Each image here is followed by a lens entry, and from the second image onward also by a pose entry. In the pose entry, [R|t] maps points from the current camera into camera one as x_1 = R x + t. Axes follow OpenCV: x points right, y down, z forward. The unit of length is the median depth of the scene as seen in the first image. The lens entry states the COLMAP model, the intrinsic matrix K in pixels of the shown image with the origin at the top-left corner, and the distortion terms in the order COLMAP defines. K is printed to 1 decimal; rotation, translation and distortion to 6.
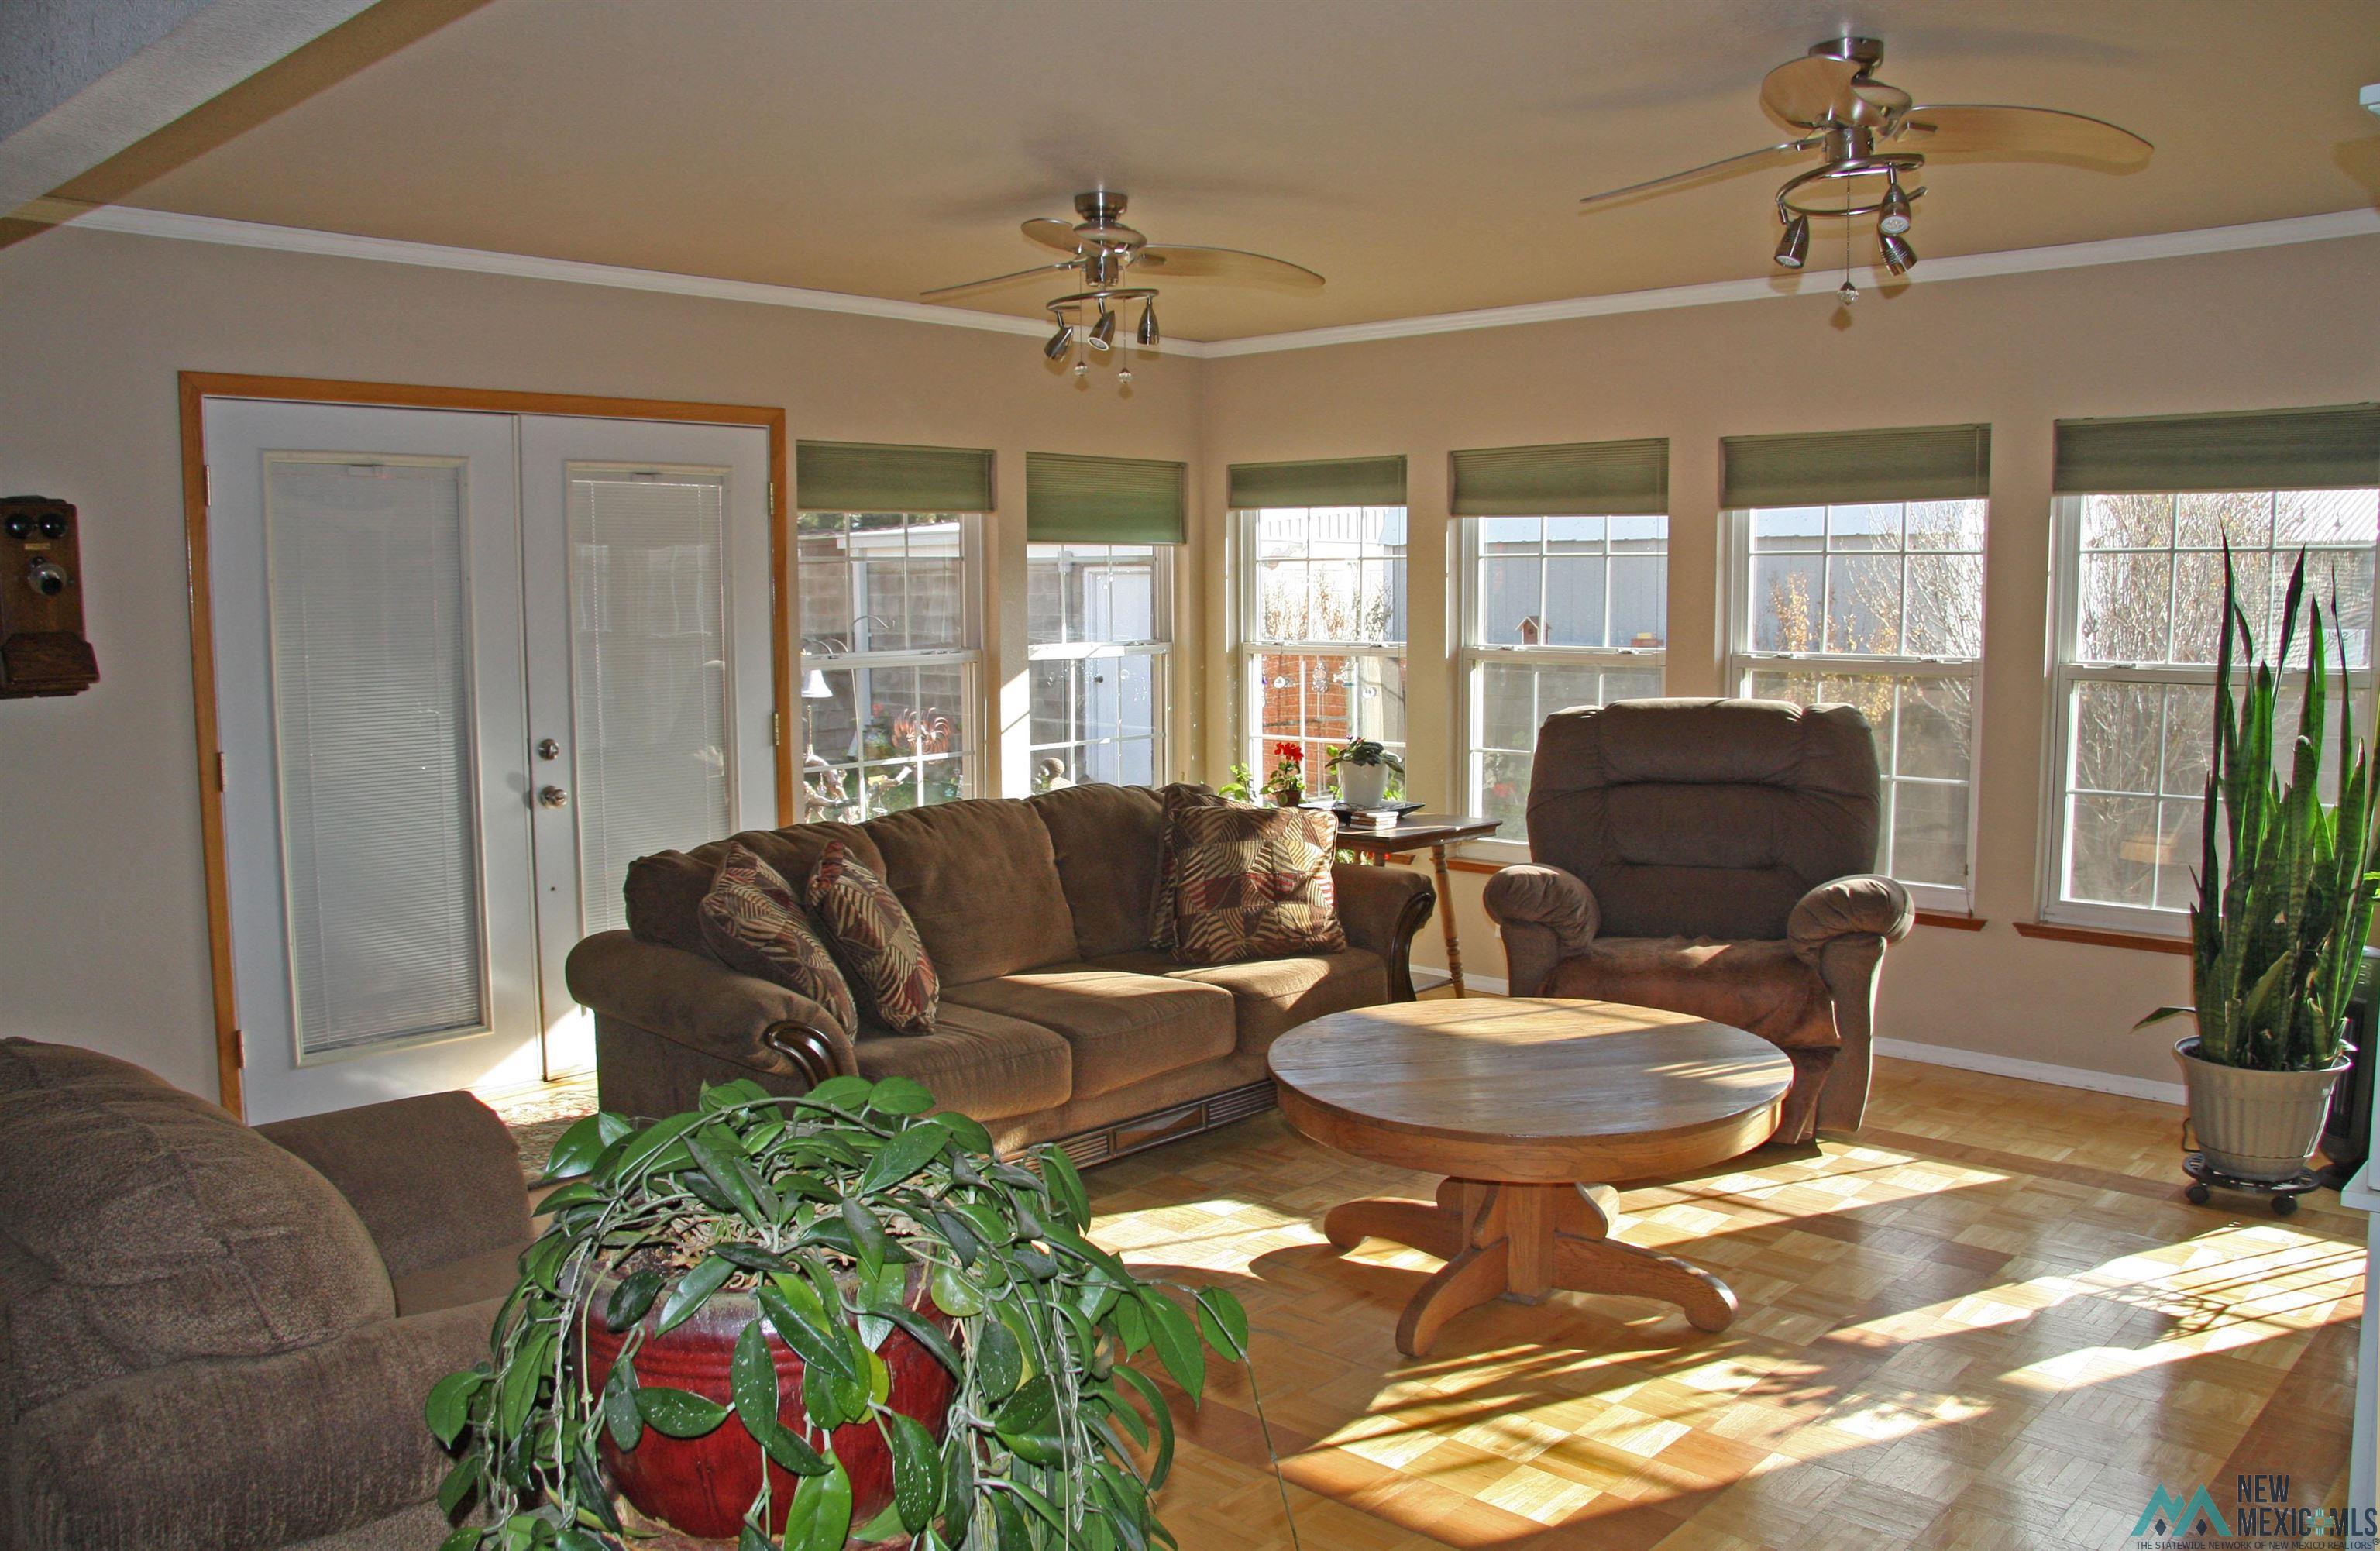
lens RADIAL K [[1849.3, 0, 1185.2], [0, 1849.3, 810.3], [0, 0, 1]] dist [-0.173978, 0.129143]
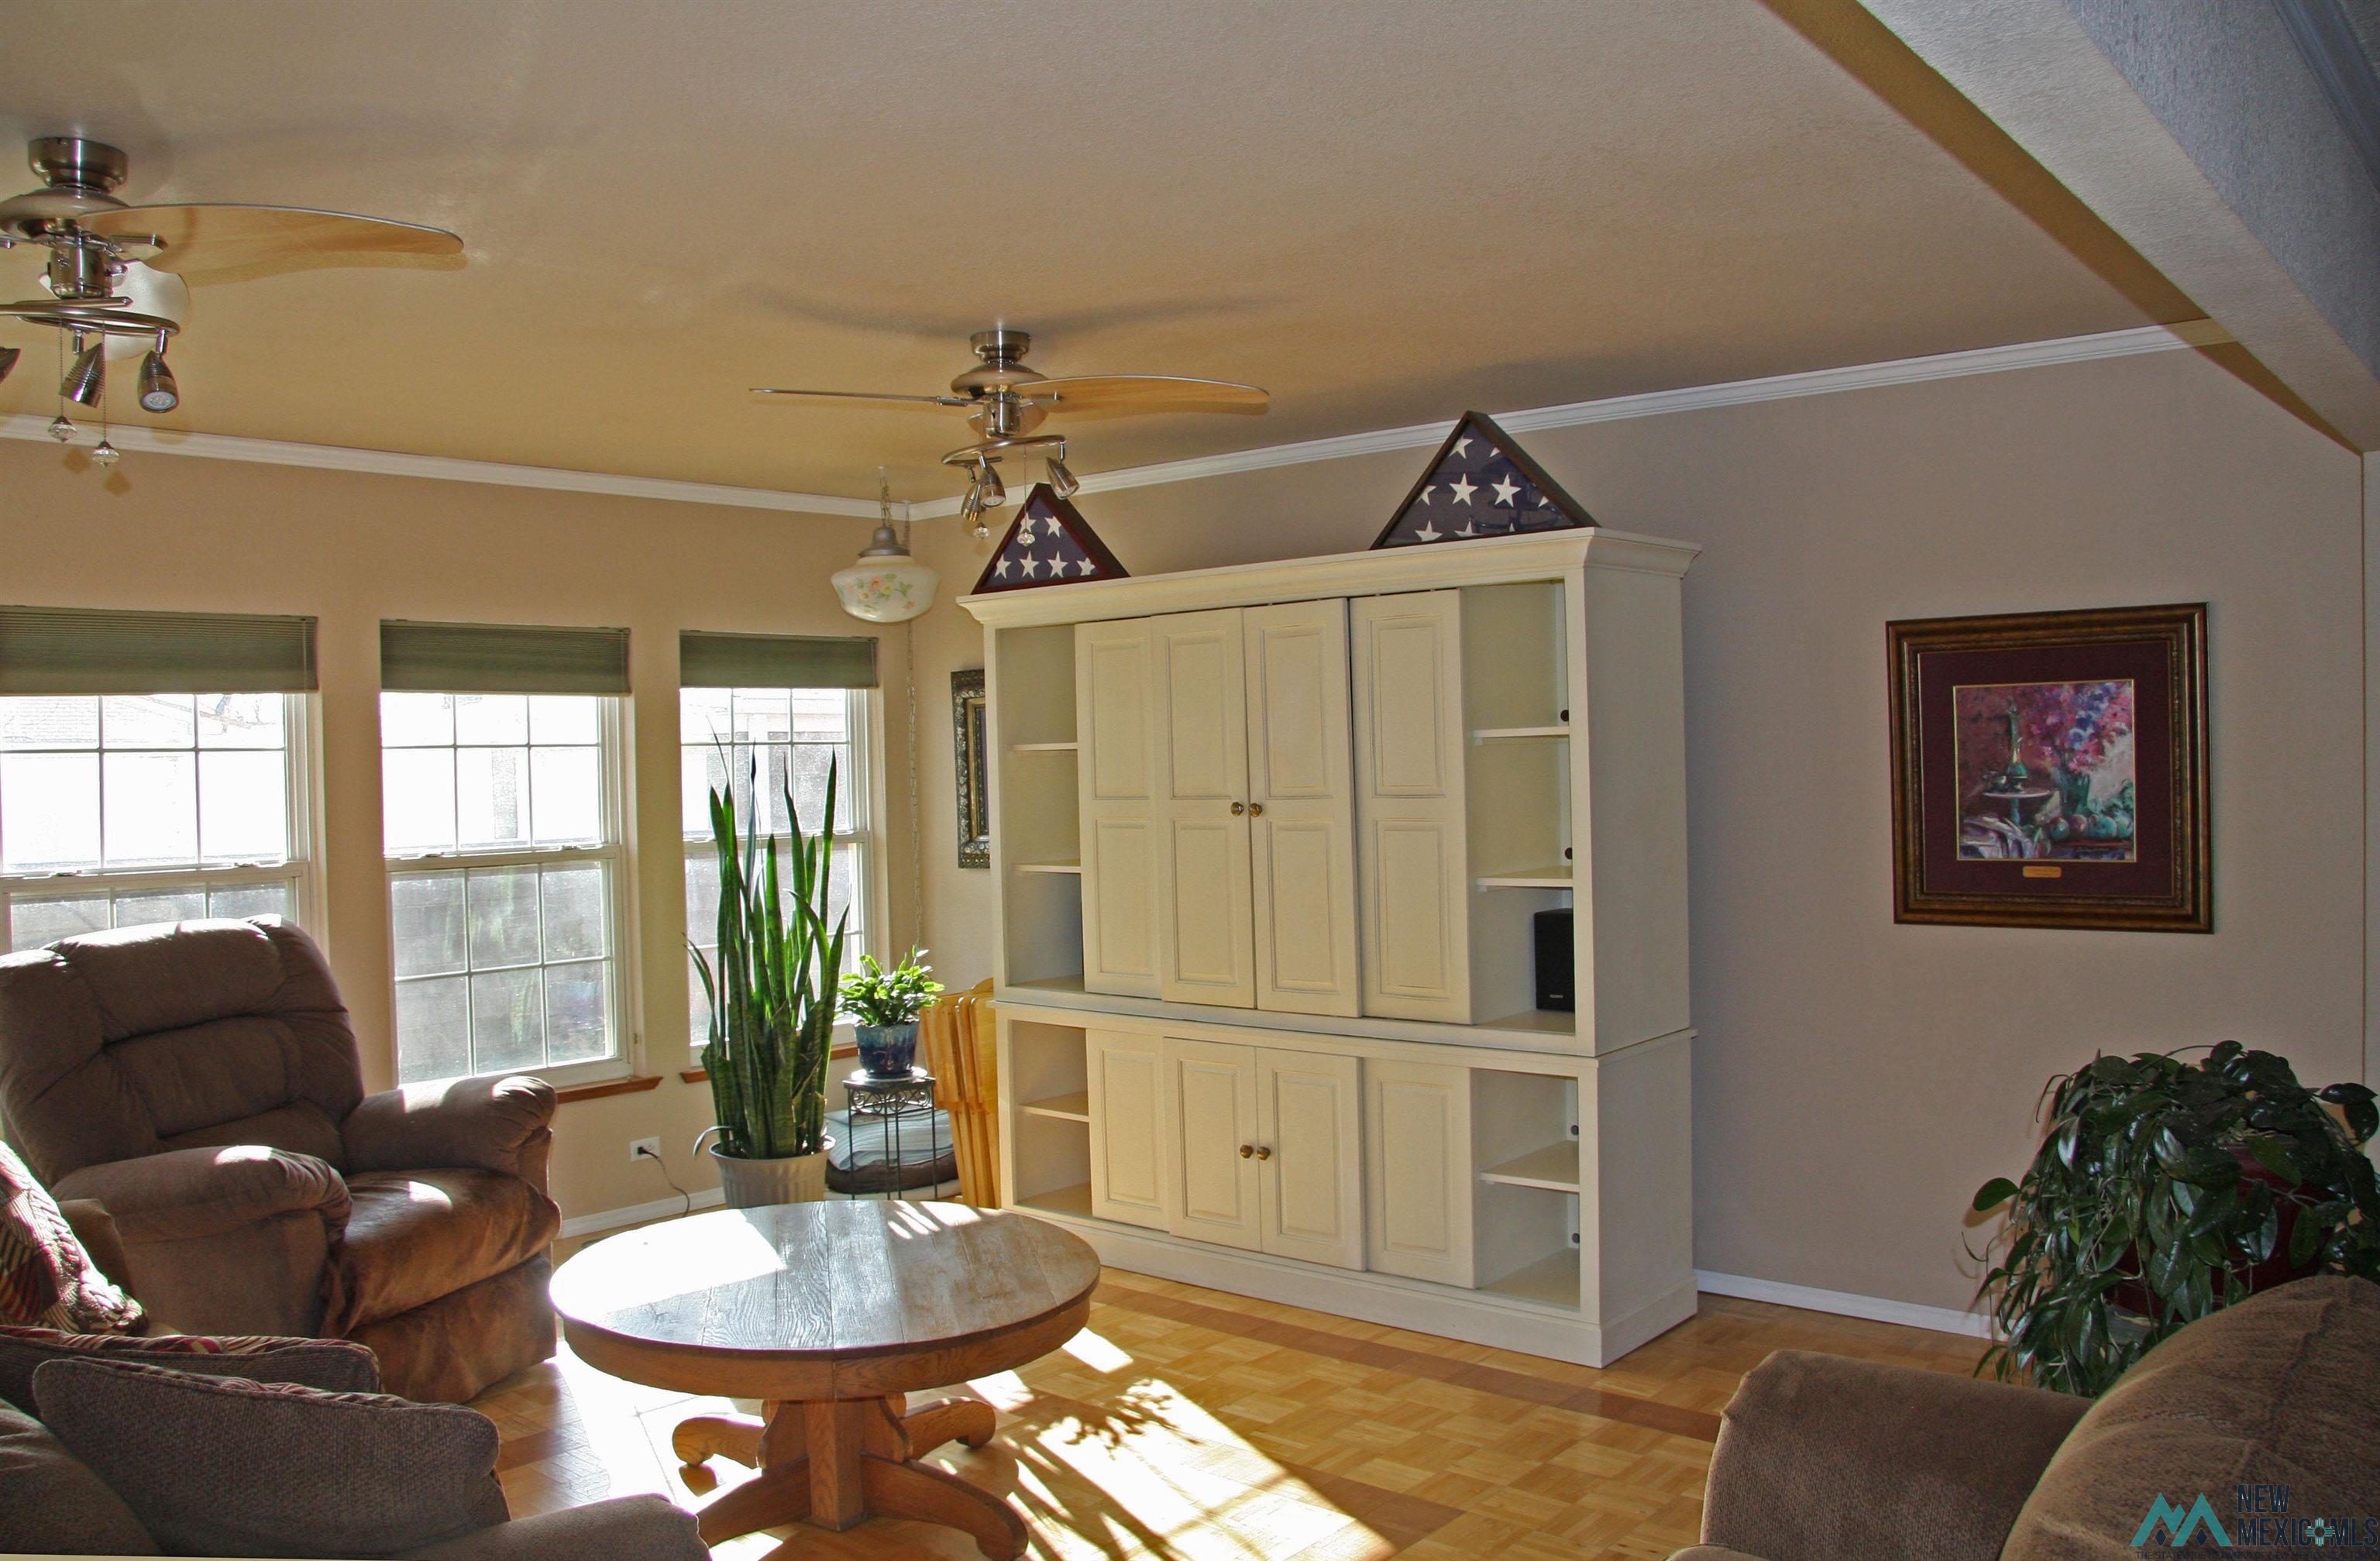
lens RADIAL K [[1849.2, 0, 1185.2], [0, 1849.2, 815.3], [0, 0, 1]] dist [-0.173978, 0.129143]
pose [[-0.041753, -0.020569, 0.998916, -0.546337], [0.135606, 0.990420, 0.026062, -0.070246], [-0.989883, 0.136547, -0.038563, 0.583353]]
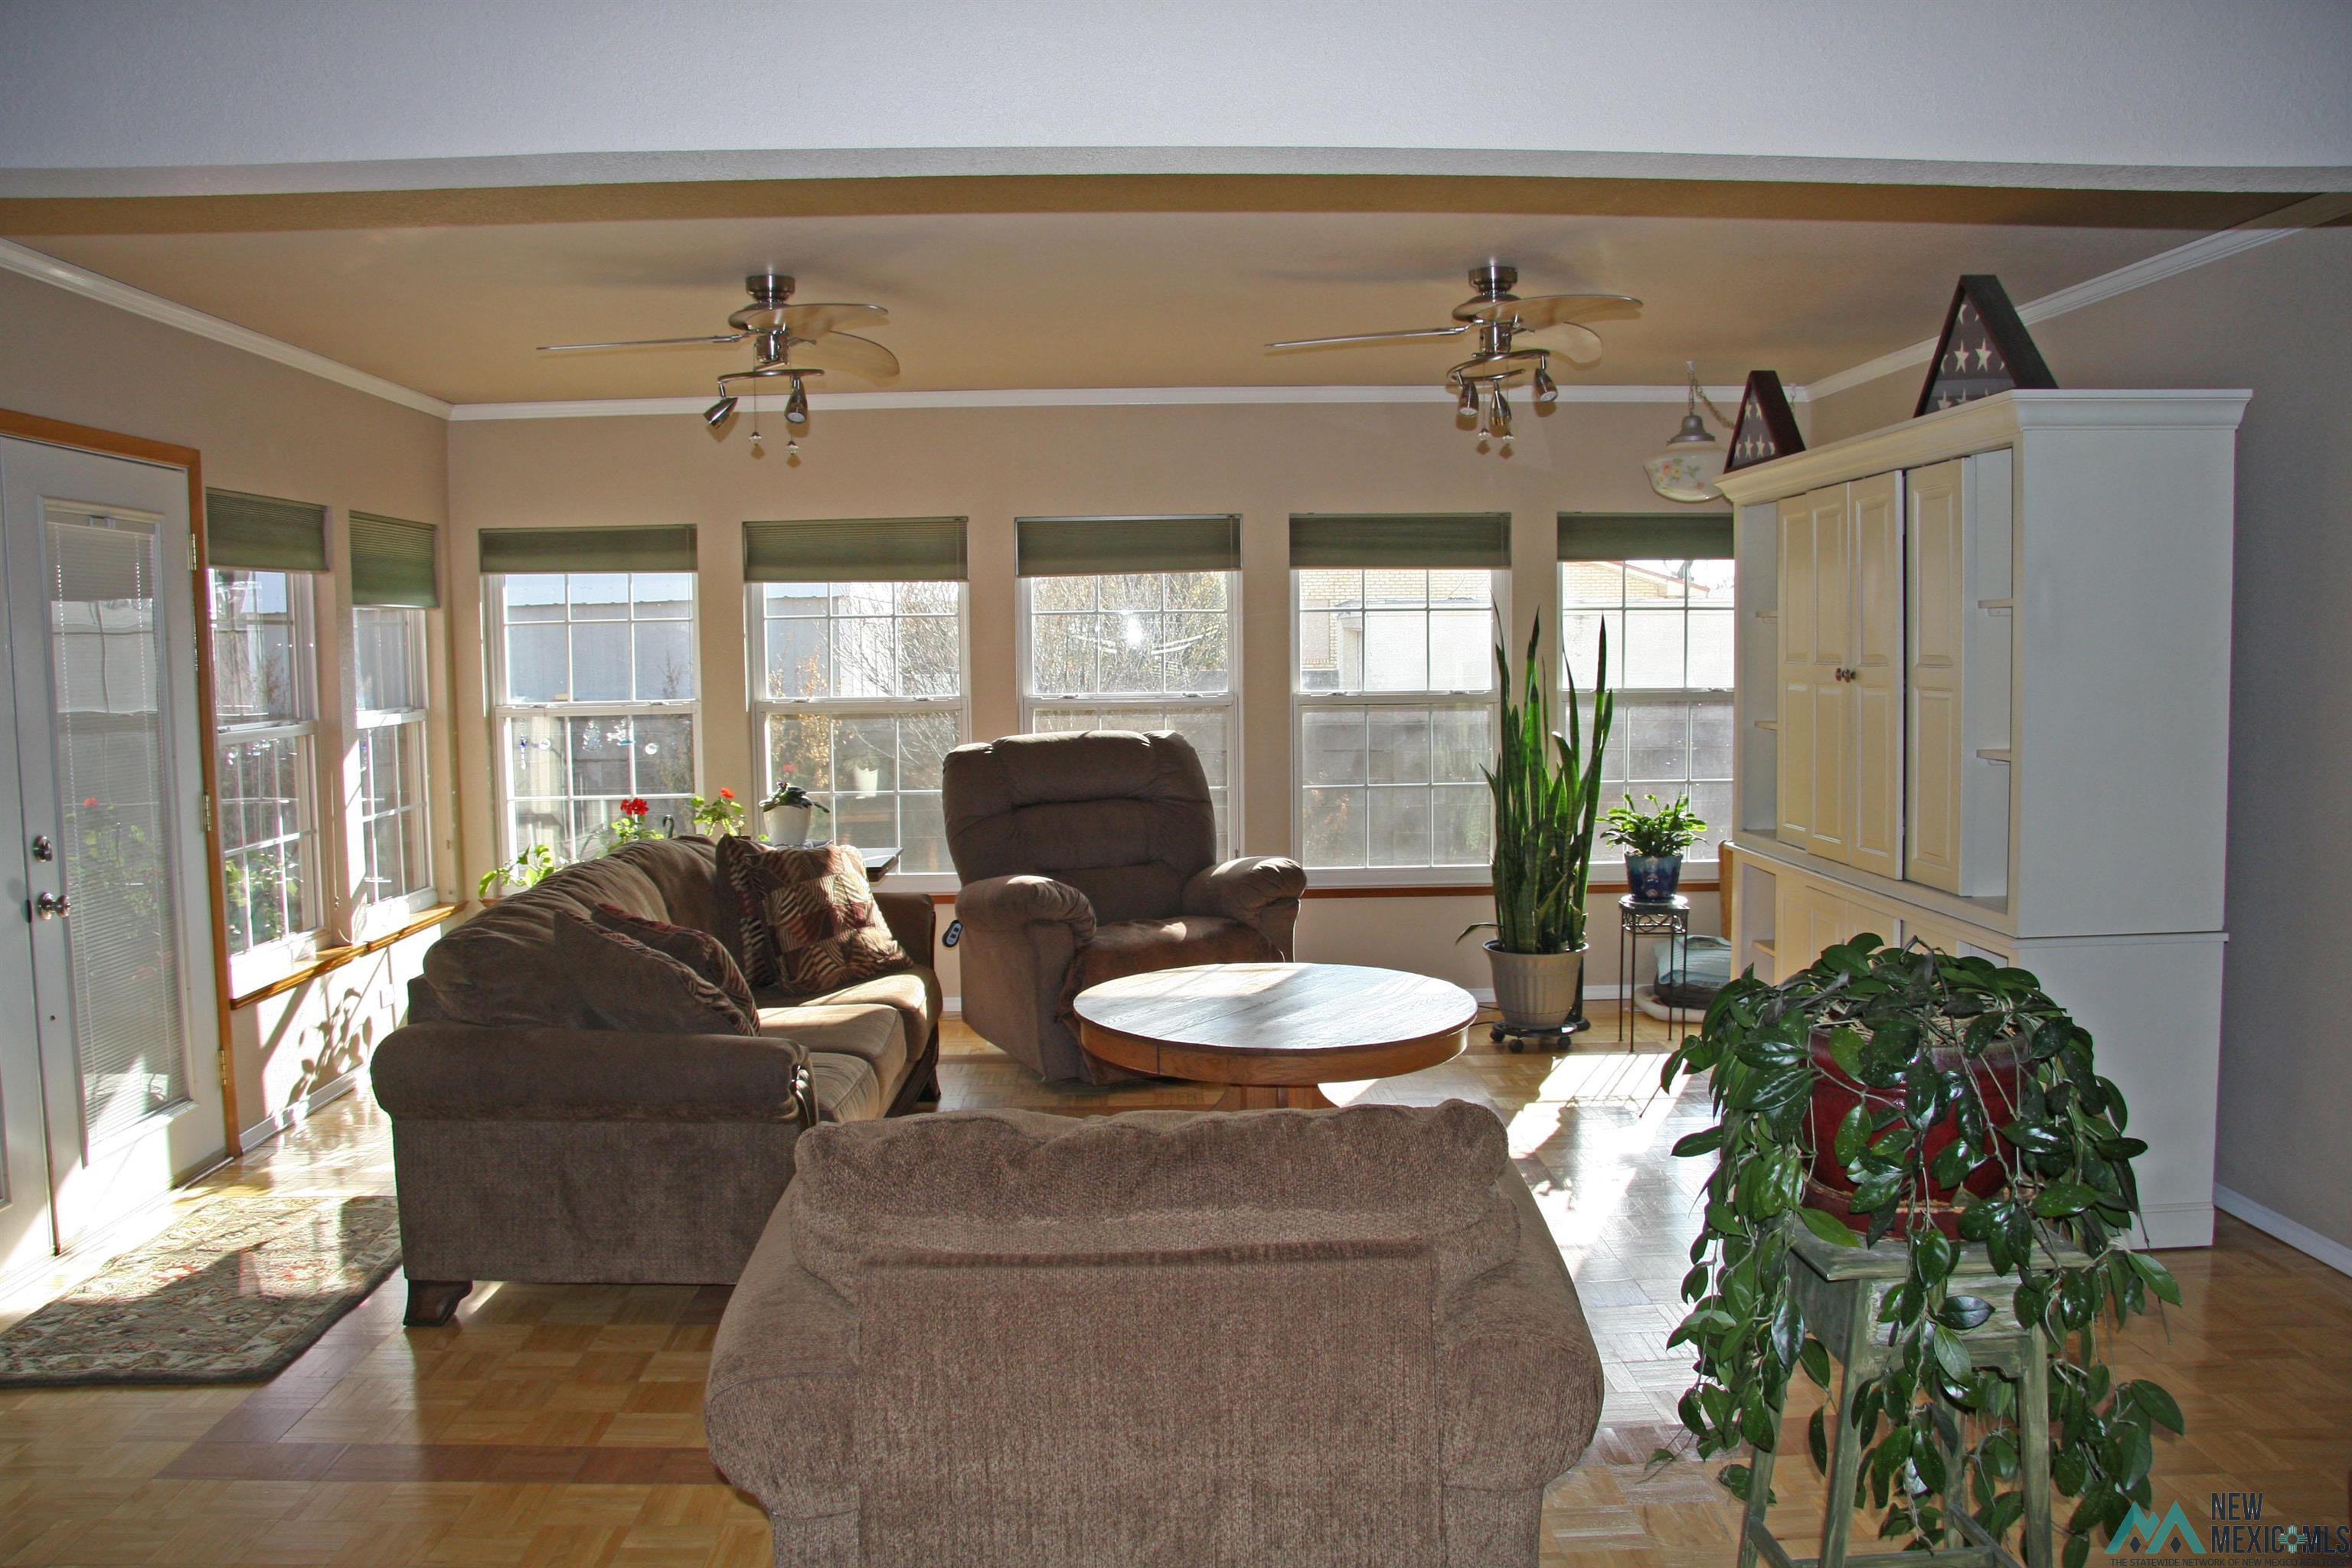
lens RADIAL K [[1814.3, 0, 1165.6], [0, 1814.3, 813.2], [0, 0, 1]] dist [-0.183210, 0.133295]
pose [[0.715768, -0.067299, 0.695088, -0.532377], [0.089821, 0.995950, 0.003934, -0.006722], [-0.692538, 0.059618, 0.718914, 0.090329]]
